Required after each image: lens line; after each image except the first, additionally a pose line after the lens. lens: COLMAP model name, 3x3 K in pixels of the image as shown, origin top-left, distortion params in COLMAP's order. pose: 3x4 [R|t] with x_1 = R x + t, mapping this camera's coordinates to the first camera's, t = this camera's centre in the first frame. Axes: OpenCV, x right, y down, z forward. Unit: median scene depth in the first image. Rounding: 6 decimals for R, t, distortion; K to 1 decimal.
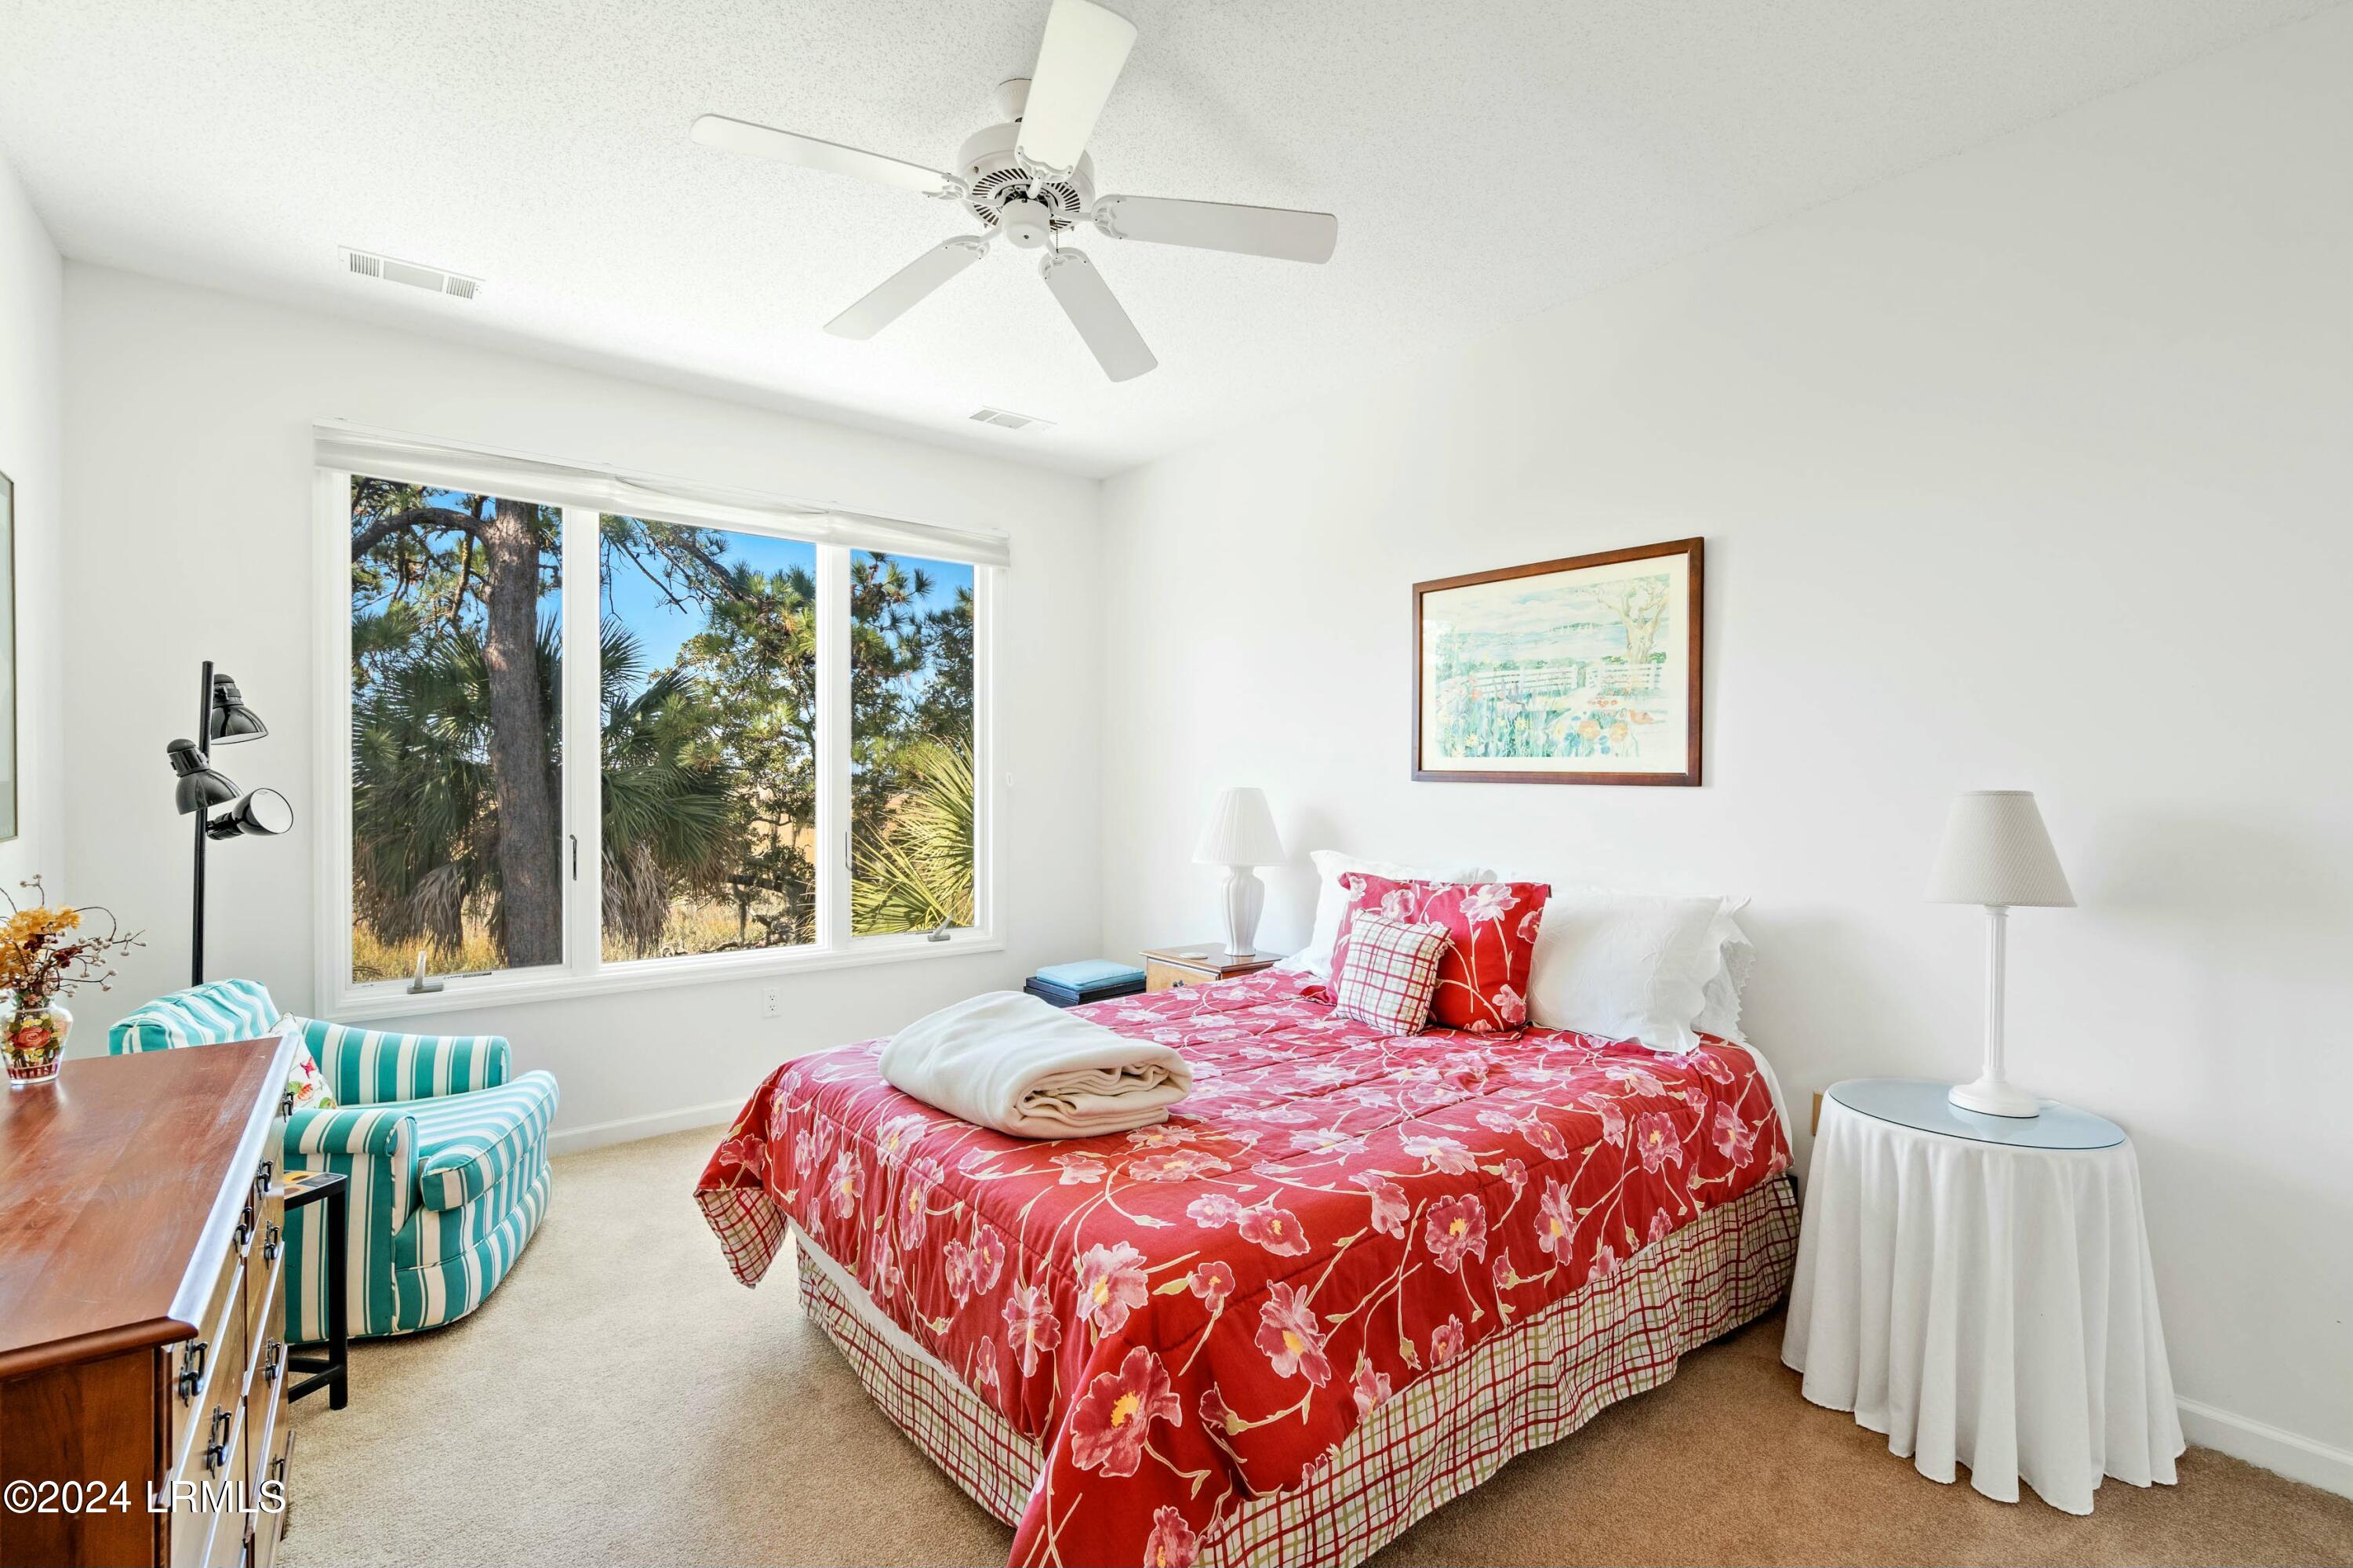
lens RADIAL K [[1060.5, 0, 1171.1], [0, 1060.5, 796.6], [0, 0, 1]] dist [-0.007760, 0.004220]
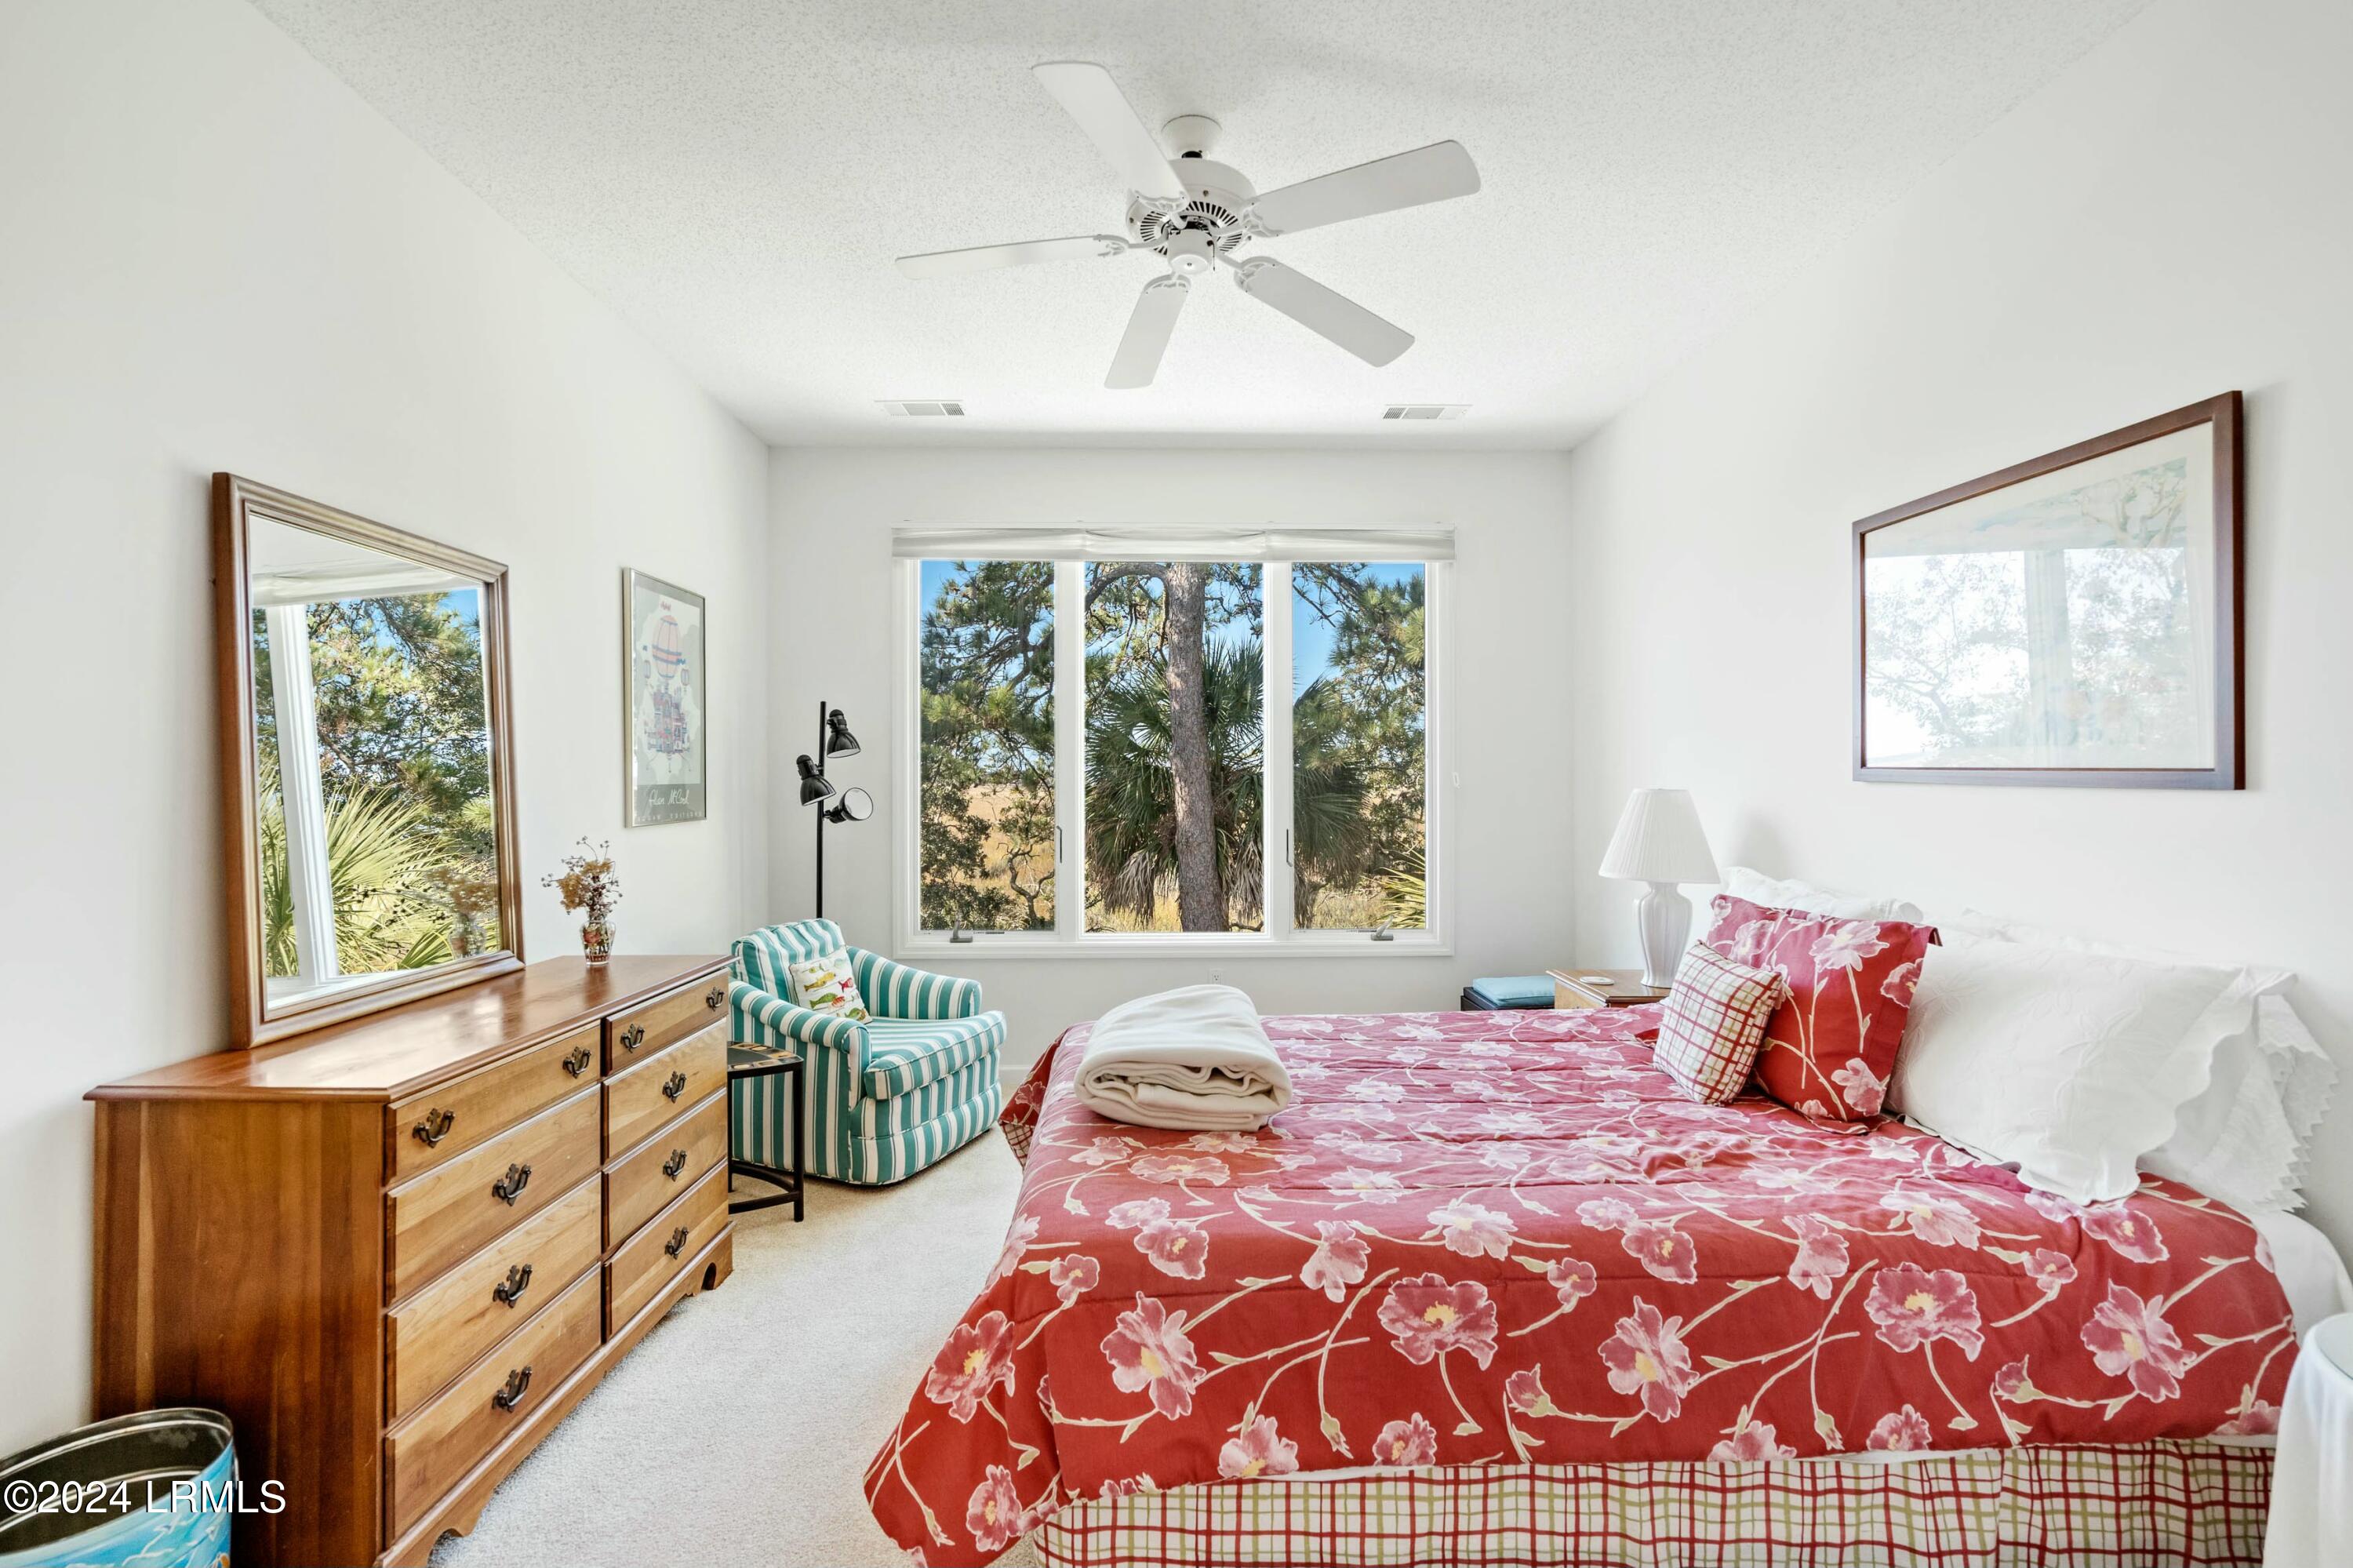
lens RADIAL K [[1065.9, 0, 1167.1], [0, 1065.9, 784.4], [0, 0, 1]] dist [-0.008552, 0.004419]
pose [[0.794377, 0.000028, -0.607425, 0.457650], [-0.006212, 0.999948, -0.008079, -0.004469], [0.607393, 0.010191, 0.794336, 0.144731]]
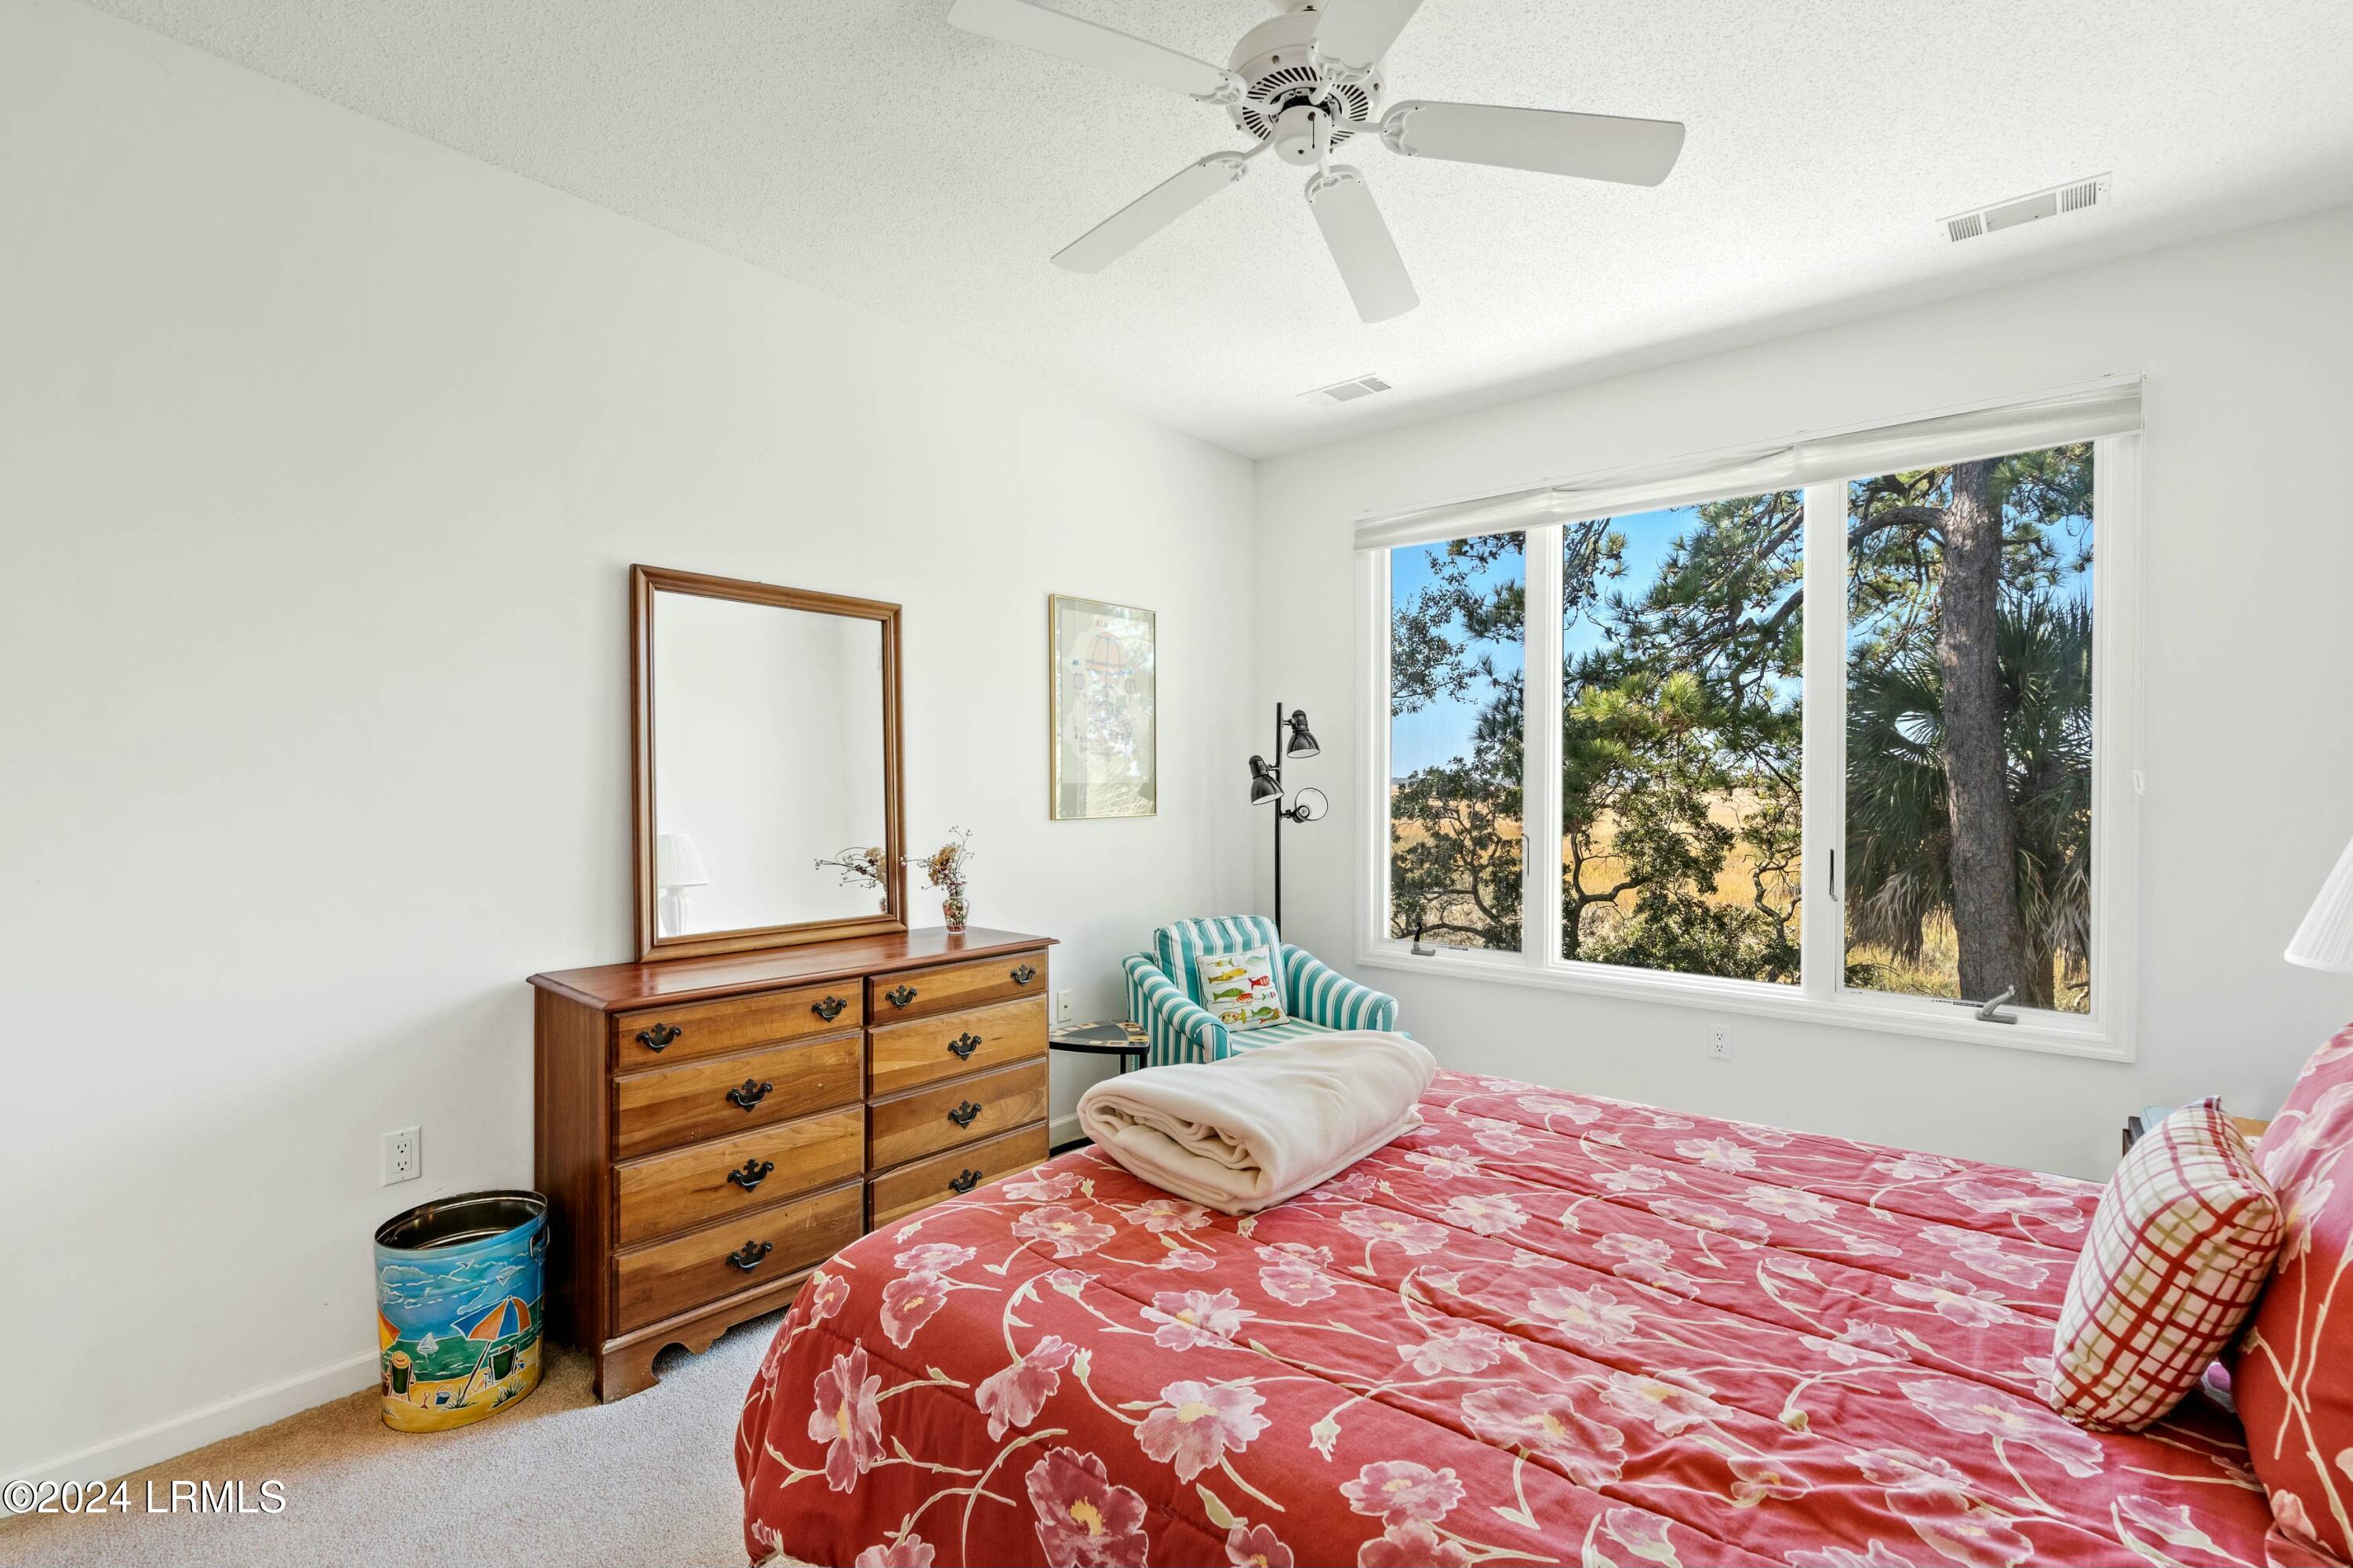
lens RADIAL K [[1054.1, 0, 1167.3], [0, 1054.1, 794.4], [0, 0, 1]] dist [-0.004028, 0.001138]
pose [[0.197654, 0.011045, -0.980210, 0.648210], [-0.016920, 0.999826, 0.007854, -0.009206], [0.980126, 0.015033, 0.197806, 0.688369]]
